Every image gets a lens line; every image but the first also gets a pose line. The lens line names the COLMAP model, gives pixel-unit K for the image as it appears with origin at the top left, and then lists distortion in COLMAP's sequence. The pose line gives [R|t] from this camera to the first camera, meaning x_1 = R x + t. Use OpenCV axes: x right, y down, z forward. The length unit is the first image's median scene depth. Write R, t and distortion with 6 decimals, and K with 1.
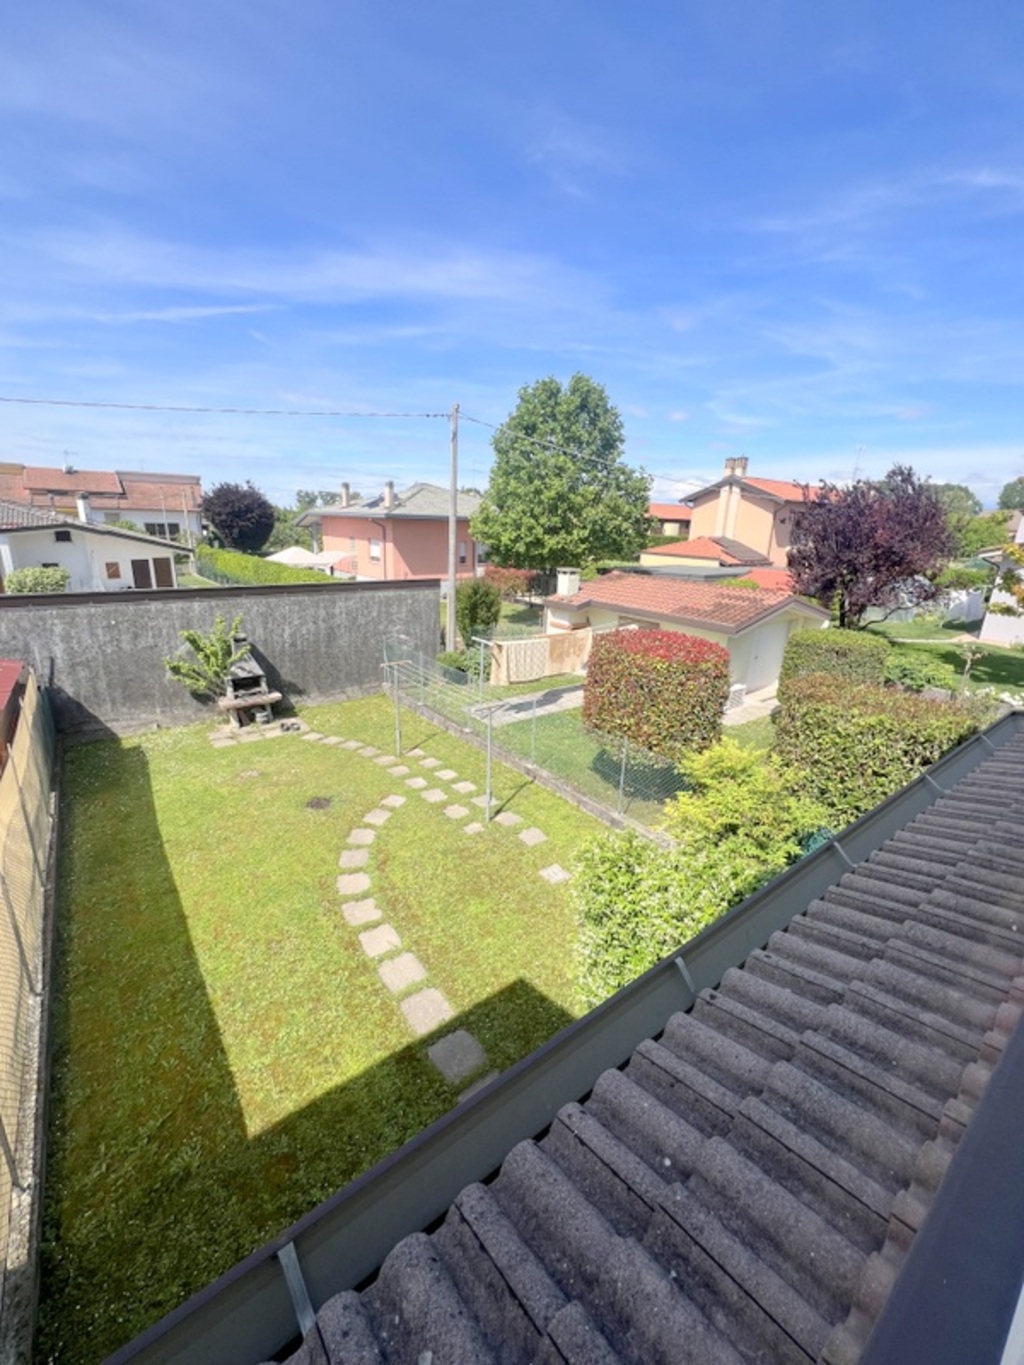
lens RADIAL K [[543.2, 0, 509.1], [0, 543.2, 683.6], [0, 0, 1]] dist [-0.000896, -0.000104]
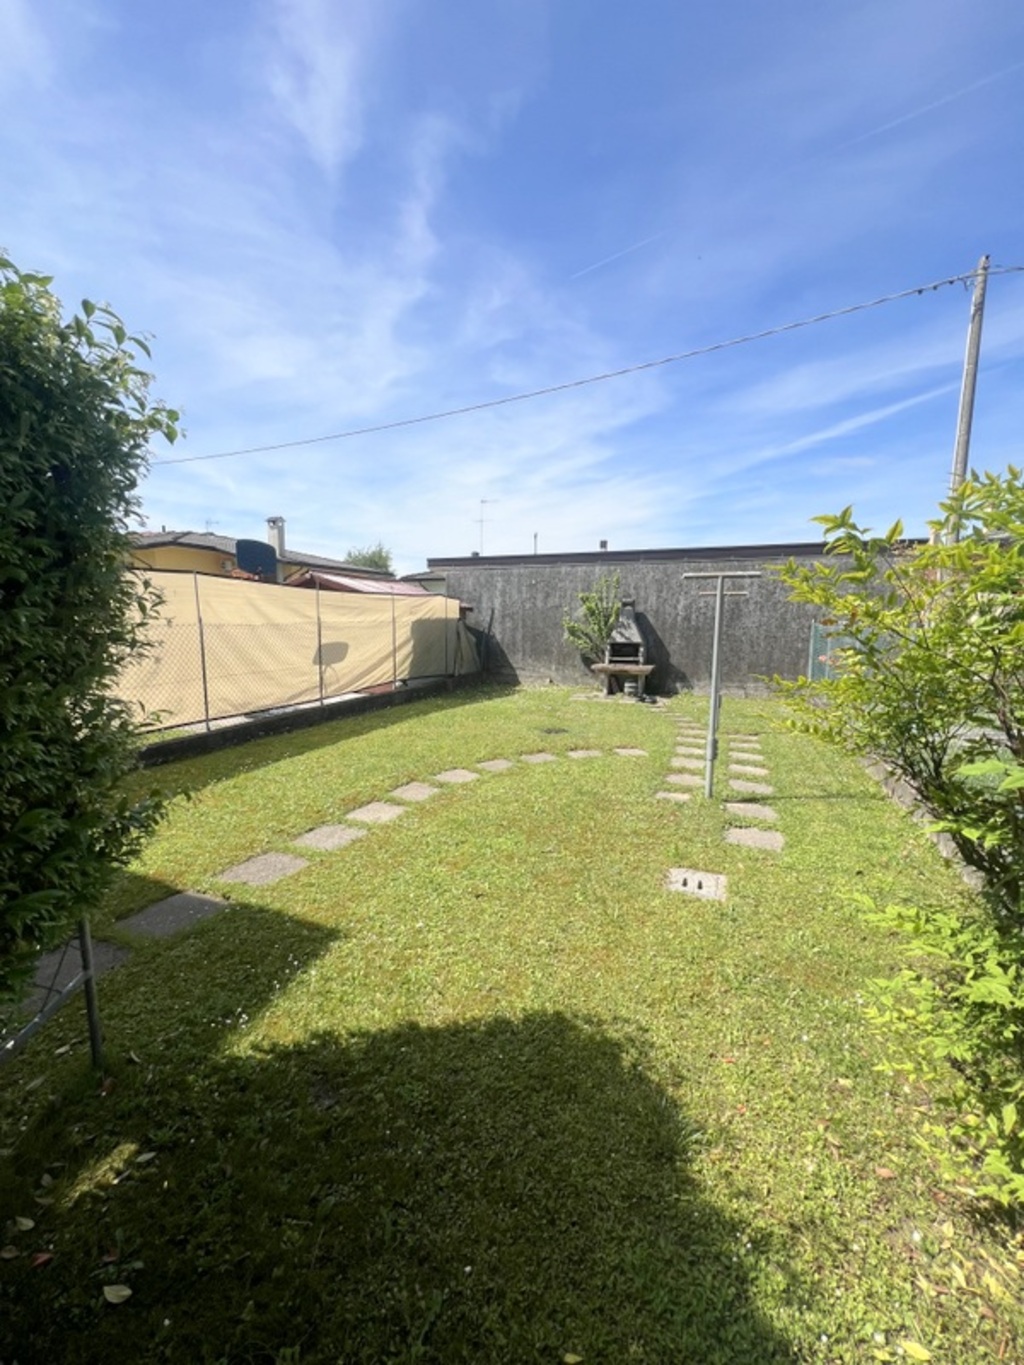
lens RADIAL K [[543.2, 0, 515.9], [0, 543.2, 687.4], [0, 0, 1]] dist [-0.000896, -0.000104]
pose [[0.518980, 0.081924, -0.850851, 0.212841], [-0.236121, 0.970406, -0.050587, 0.146215], [0.821527, 0.227158, 0.522966, 0.353185]]
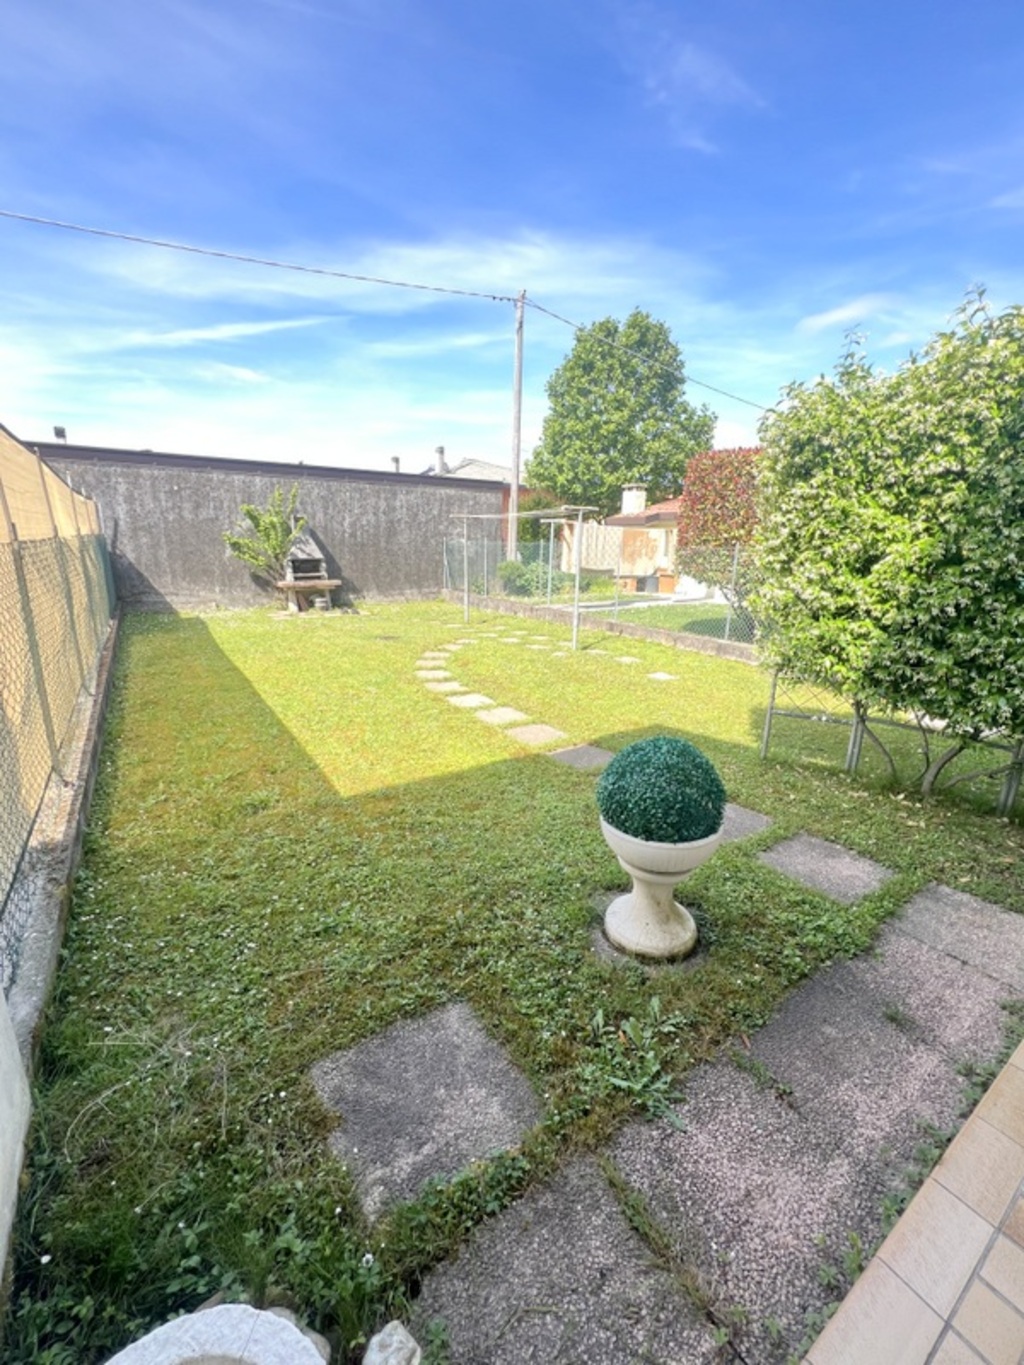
lens RADIAL K [[543.2, 0, 507.7], [0, 543.2, 685.1], [0, 0, 1]] dist [-0.000896, -0.000104]
pose [[0.997484, 0.003301, -0.070811, -0.057071], [-0.005538, 0.999491, -0.031408, 0.226113], [0.070671, 0.031721, 0.996995, 0.072567]]
